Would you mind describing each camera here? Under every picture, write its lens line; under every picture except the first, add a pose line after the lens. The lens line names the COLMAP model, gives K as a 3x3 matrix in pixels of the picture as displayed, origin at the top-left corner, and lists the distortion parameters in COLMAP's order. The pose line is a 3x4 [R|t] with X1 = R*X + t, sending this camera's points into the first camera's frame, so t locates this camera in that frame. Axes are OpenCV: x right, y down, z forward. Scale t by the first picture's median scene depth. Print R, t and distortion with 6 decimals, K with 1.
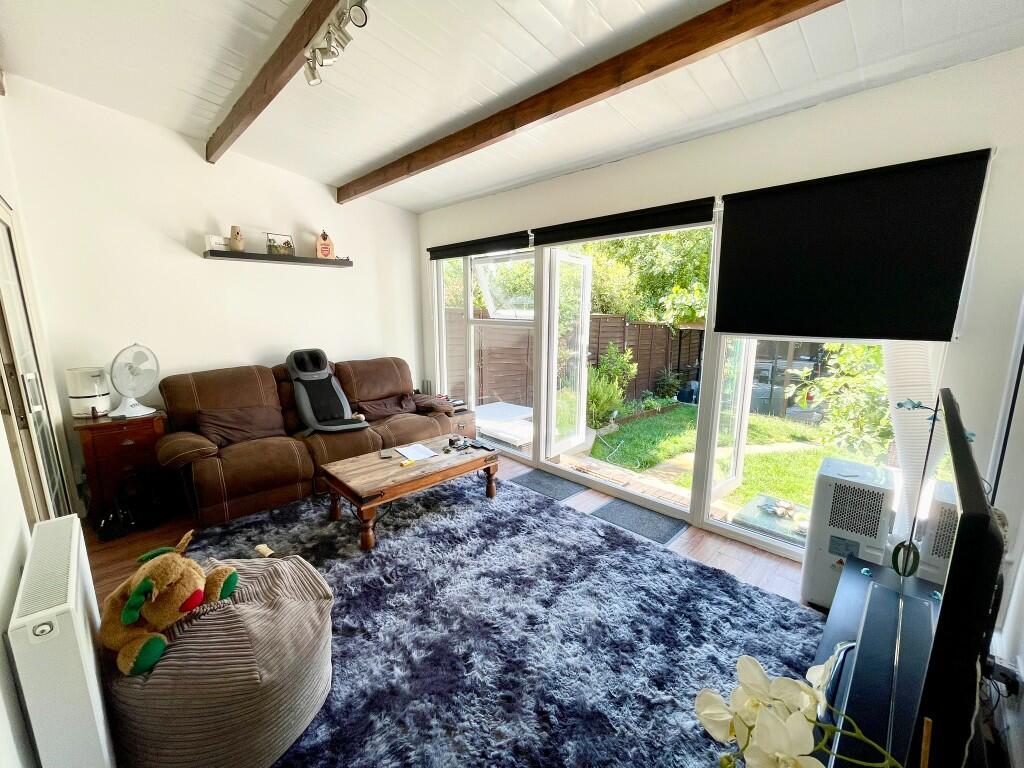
lens RADIAL K [[415.6, 0, 509.9], [0, 415.6, 385.6], [0, 0, 1]] dist [-0.001263, 0.001131]
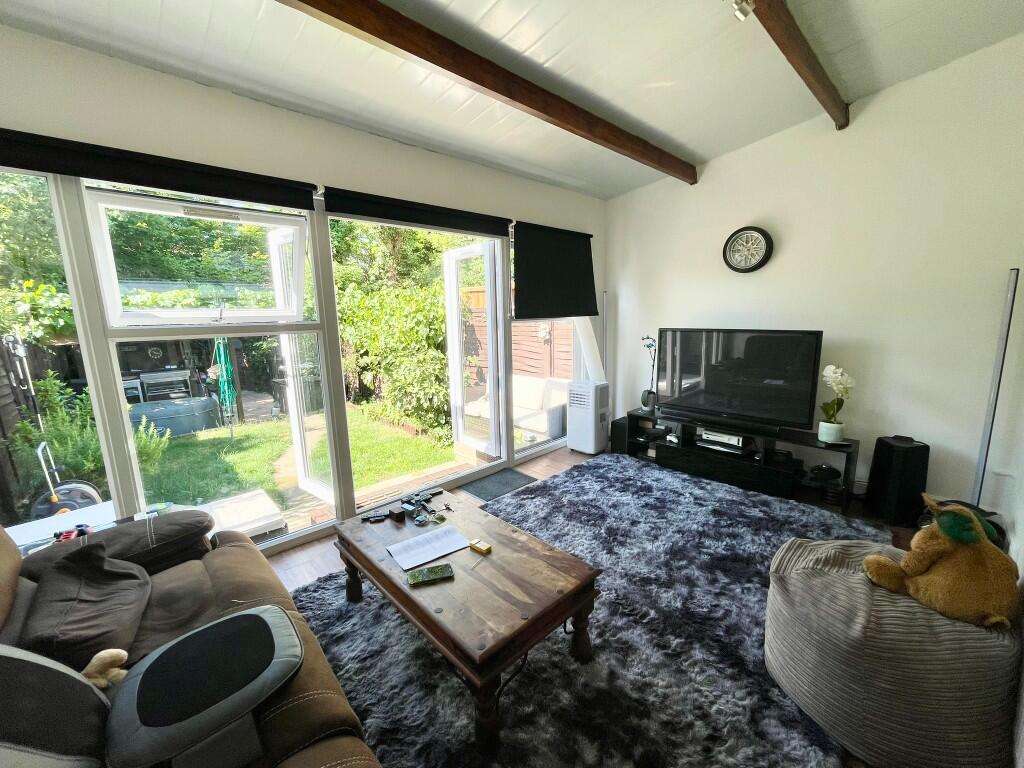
lens RADIAL K [[415.6, 0, 513.6], [0, 415.6, 385.1], [0, 0, 1]] dist [-0.001263, 0.001131]
pose [[0.018472, -0.180396, 0.983421, -0.731993], [0.201787, 0.964021, 0.173048, -0.127530], [-0.979255, 0.195245, 0.054209, 0.789689]]
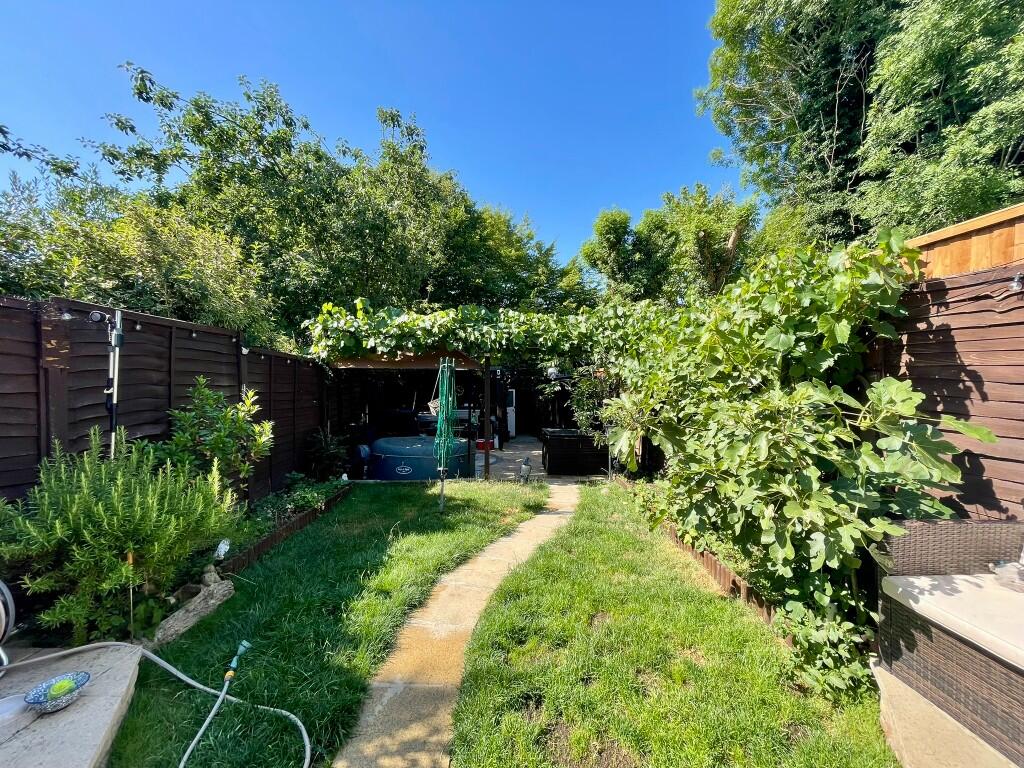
lens RADIAL K [[415.6, 0, 513.3], [0, 415.6, 386.9], [0, 0, 1]] dist [-0.001263, 0.001131]
pose [[0.672088, -0.018248, 0.740246, 0.331607], [0.129805, 0.987119, -0.093520, -0.030175], [-0.729005, 0.158941, 0.665800, 1.119762]]
